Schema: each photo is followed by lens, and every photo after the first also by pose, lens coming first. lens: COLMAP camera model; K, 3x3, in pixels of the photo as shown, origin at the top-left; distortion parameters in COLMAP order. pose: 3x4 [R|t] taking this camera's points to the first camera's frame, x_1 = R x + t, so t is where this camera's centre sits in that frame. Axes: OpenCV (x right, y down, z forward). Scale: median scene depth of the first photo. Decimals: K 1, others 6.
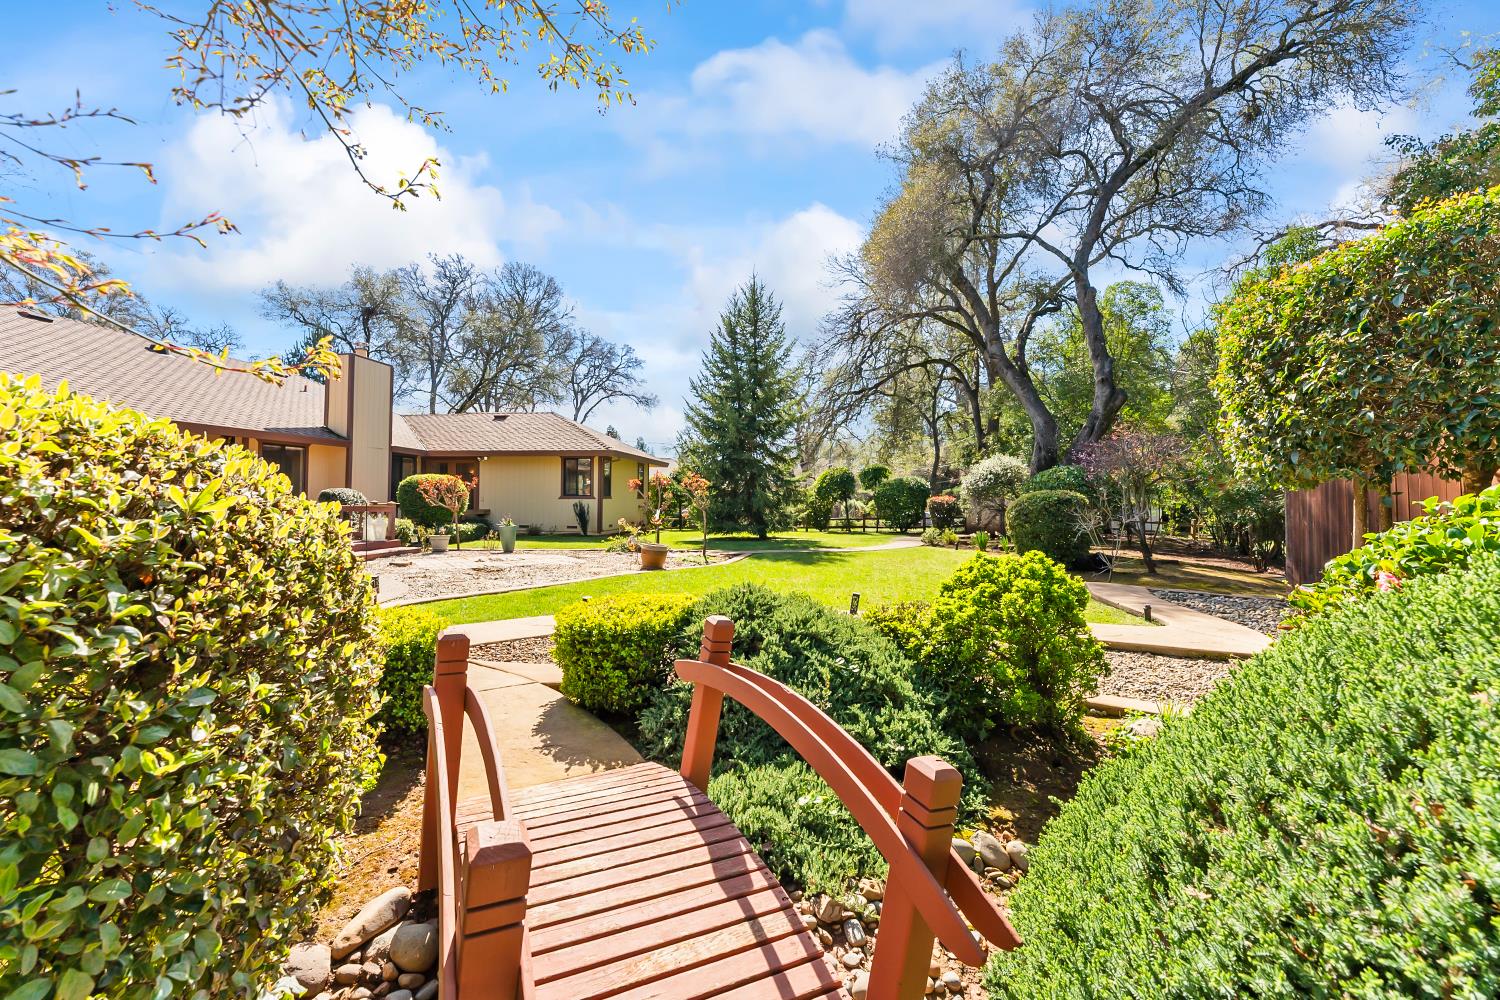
lens RADIAL K [[600.2, 0, 748.7], [0, 600.2, 491.1], [0, 0, 1]] dist [0.002732, -0.000408]
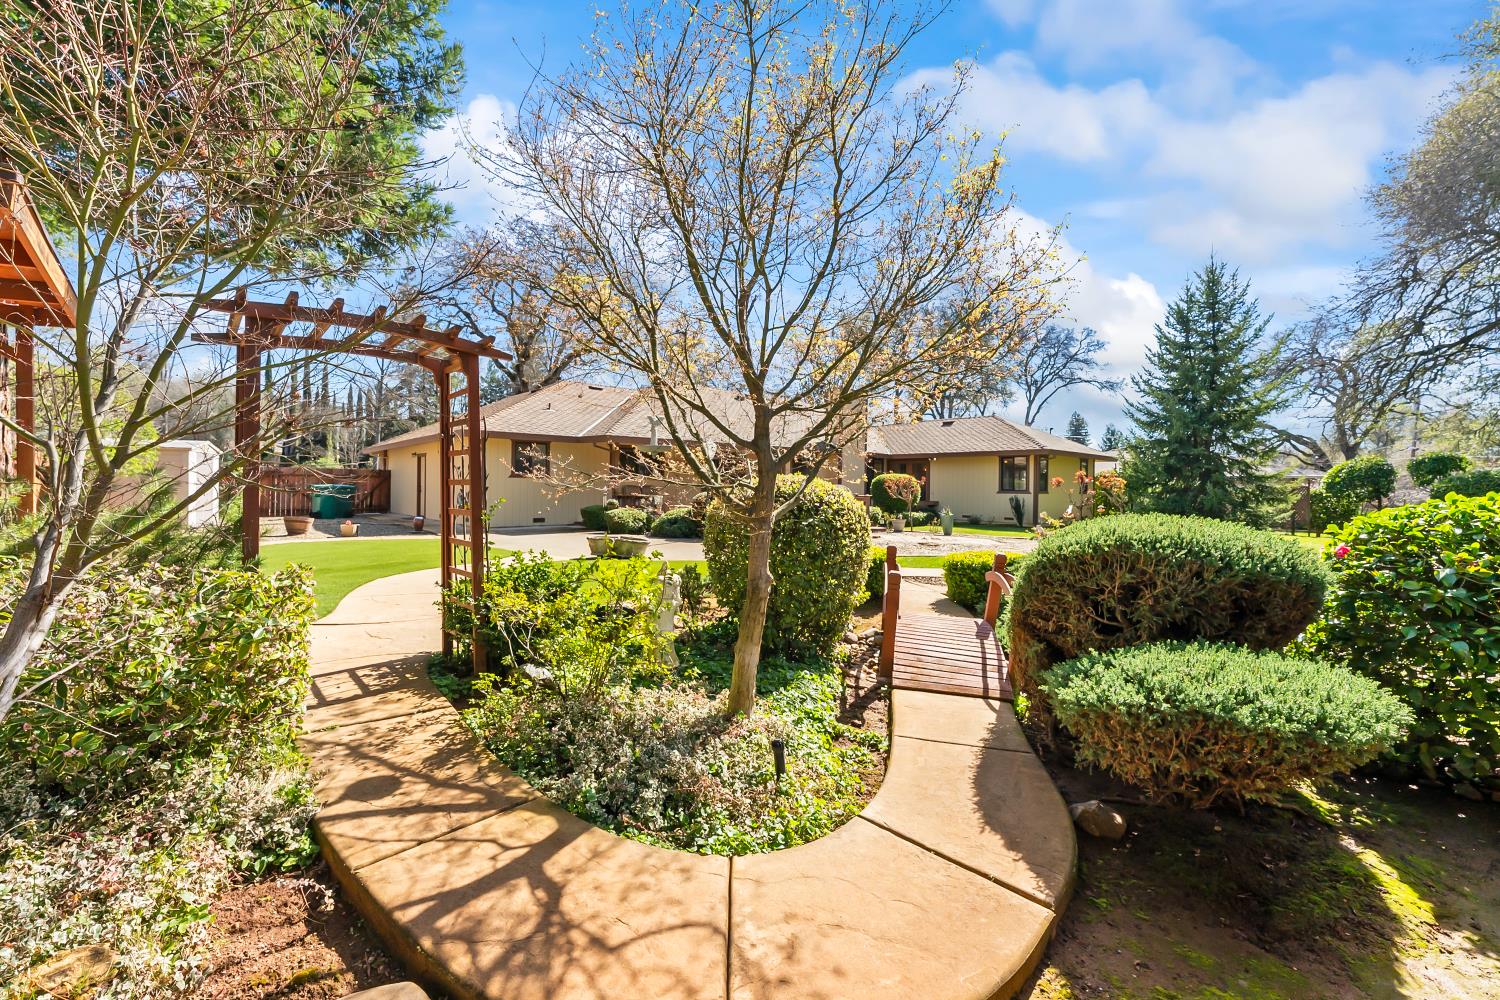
lens RADIAL K [[600.2, 0, 745.4], [0, 600.2, 482.5], [0, 0, 1]] dist [0.002732, -0.000408]
pose [[0.743383, 0.001025, -0.668866, 0.089609], [-0.001721, 0.999998, -0.000380, -0.006324], [0.668864, 0.001434, 0.743383, -0.158786]]
